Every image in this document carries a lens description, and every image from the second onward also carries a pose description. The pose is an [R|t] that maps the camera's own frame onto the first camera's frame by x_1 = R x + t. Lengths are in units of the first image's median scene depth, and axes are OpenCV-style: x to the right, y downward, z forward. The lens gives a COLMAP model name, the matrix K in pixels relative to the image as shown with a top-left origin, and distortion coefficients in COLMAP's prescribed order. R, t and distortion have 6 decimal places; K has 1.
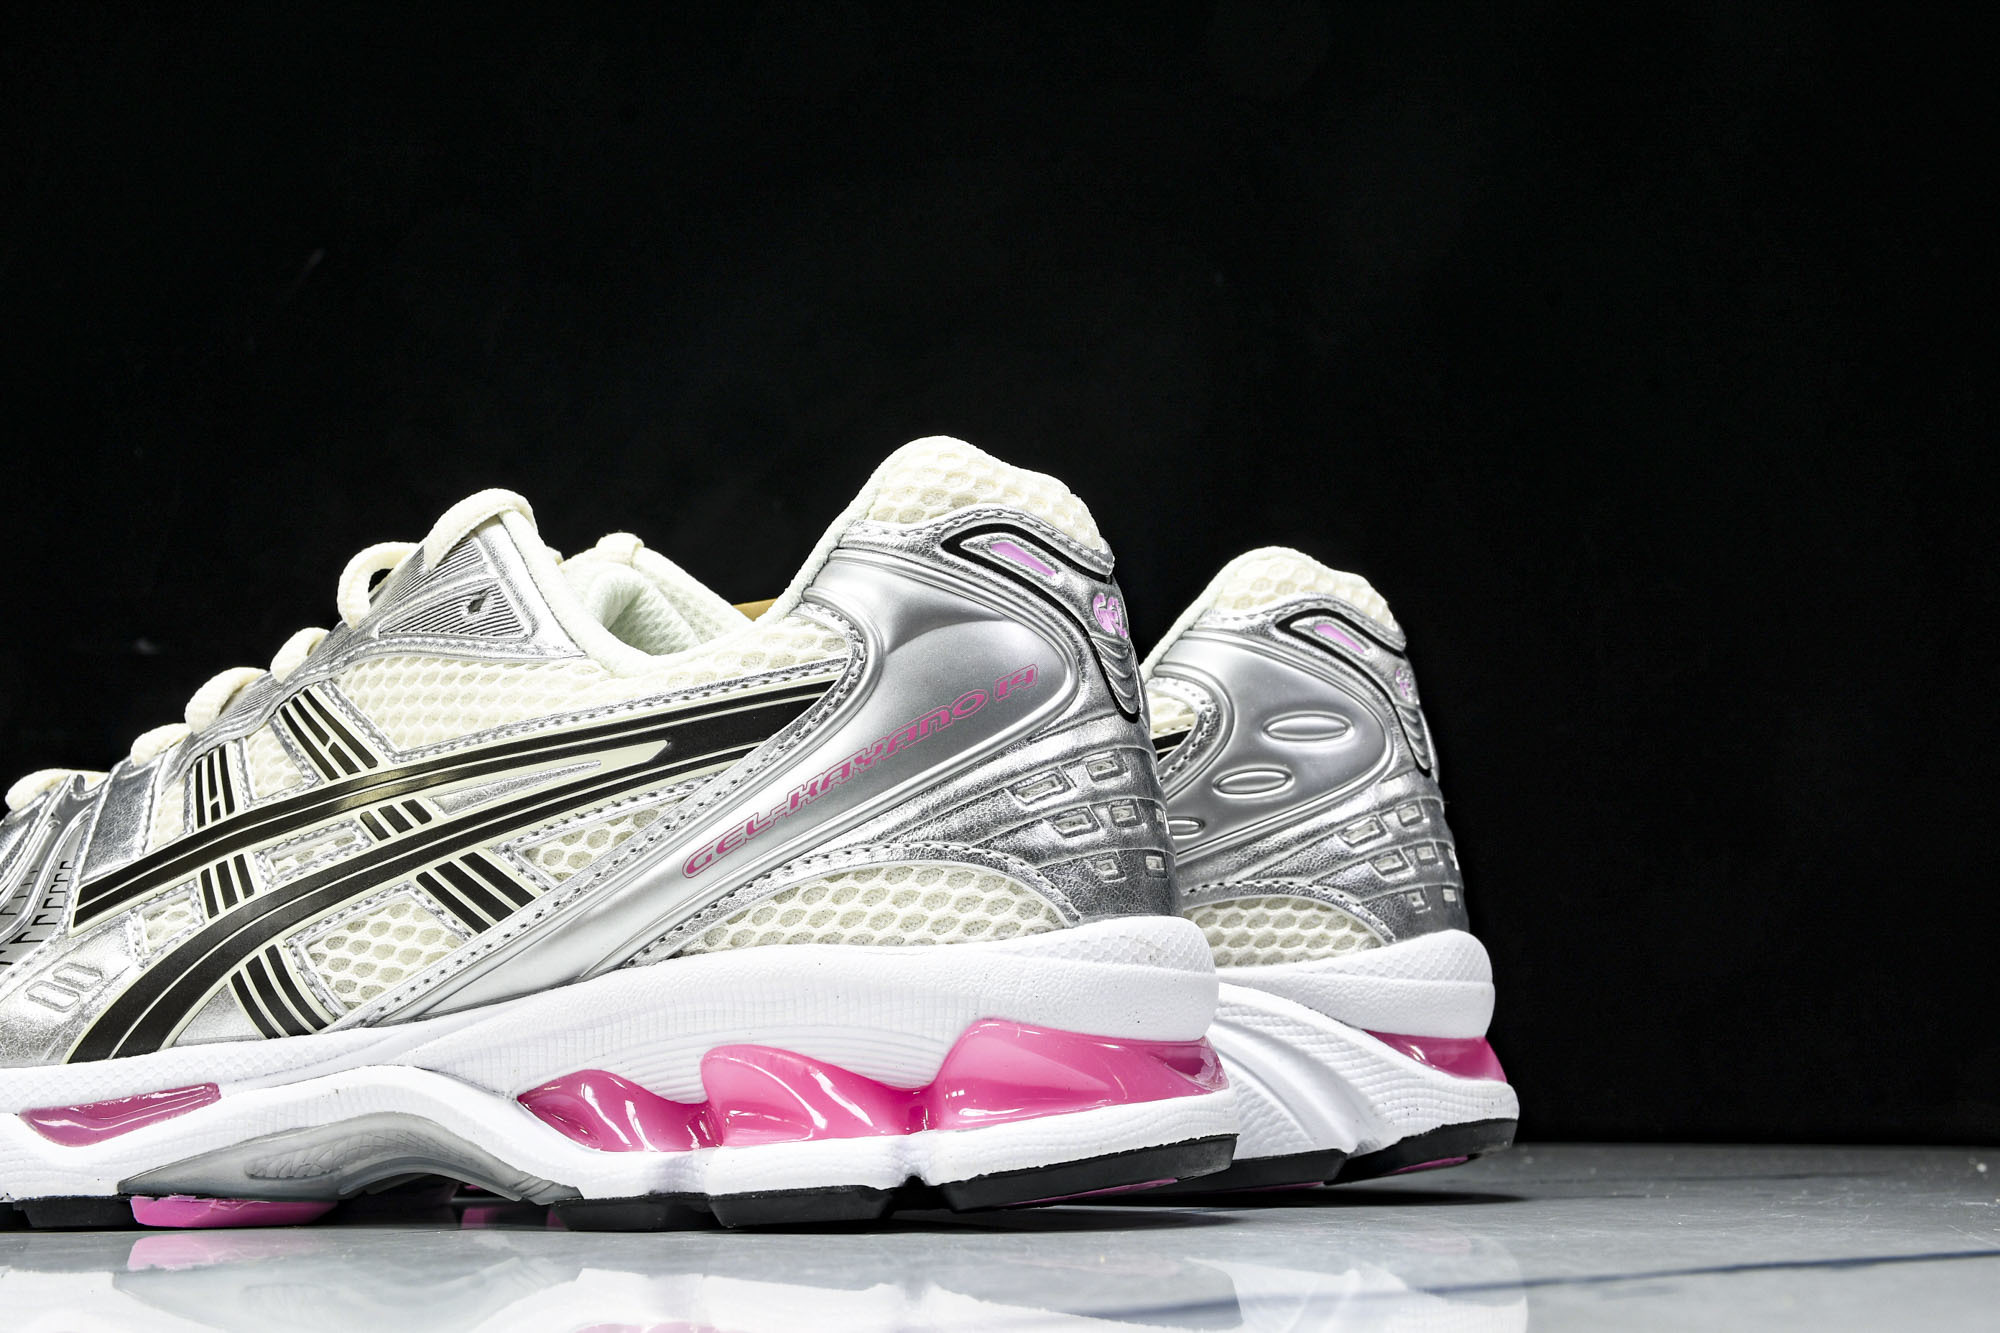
lens RADIAL K [[3058.1, 0, 1003.9], [0, 3058.1, 664.3], [0, 0, 1]] dist [0.155870, 0.000000]
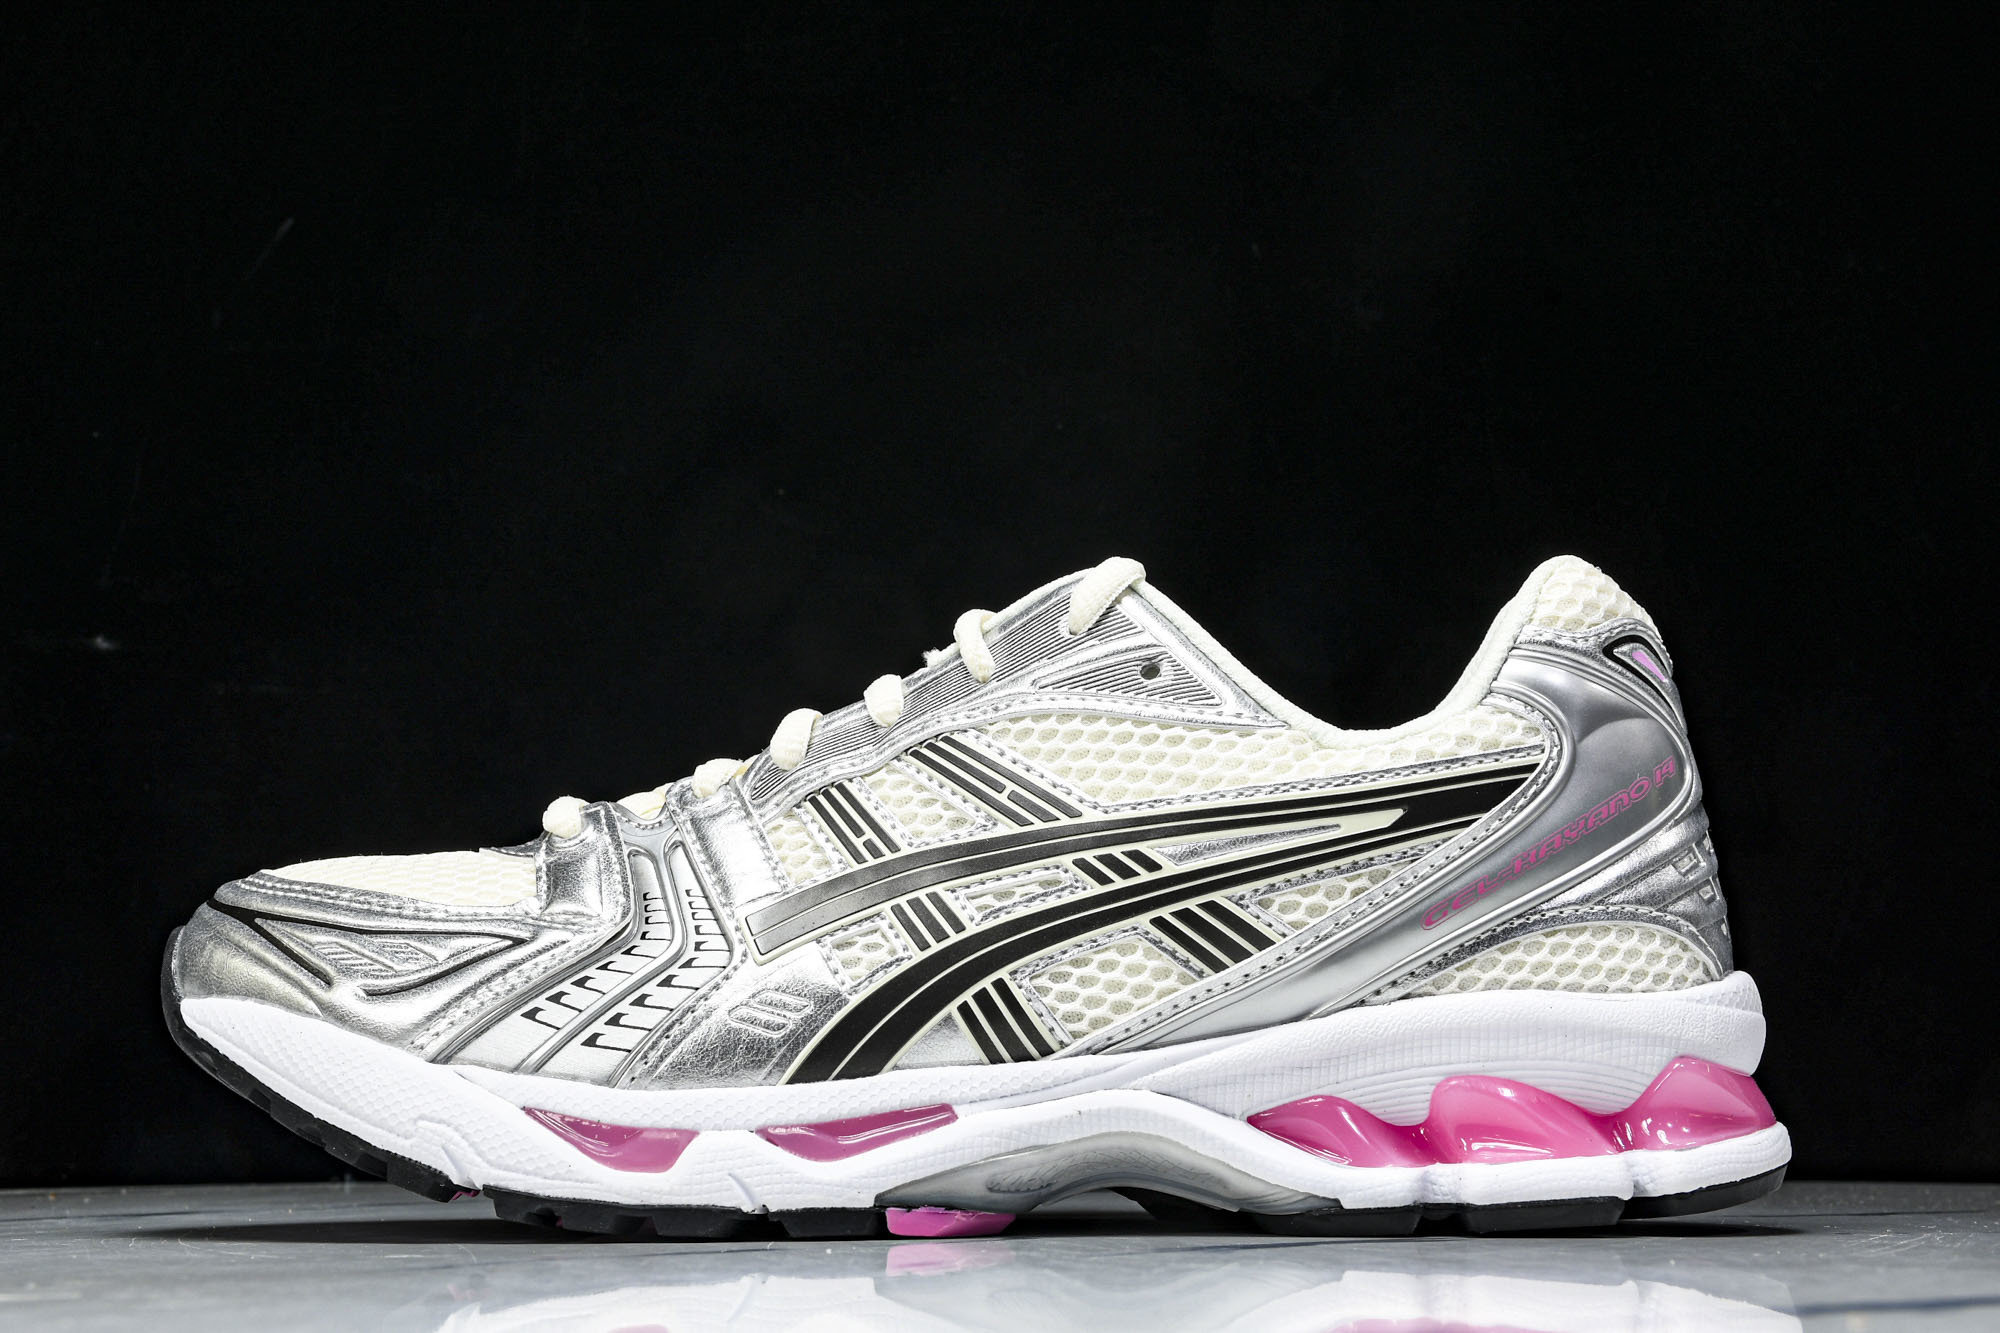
lens RADIAL K [[3127.3, 0, 1004.9], [0, 3127.3, 660.3], [0, 0, 1]] dist [0.109272, 0.000000]
pose [[0.913948, 0.055343, 0.402040, -0.704667], [-0.055828, 0.998385, -0.010521, -0.009768], [-0.401973, -0.012829, 0.915562, -0.011650]]
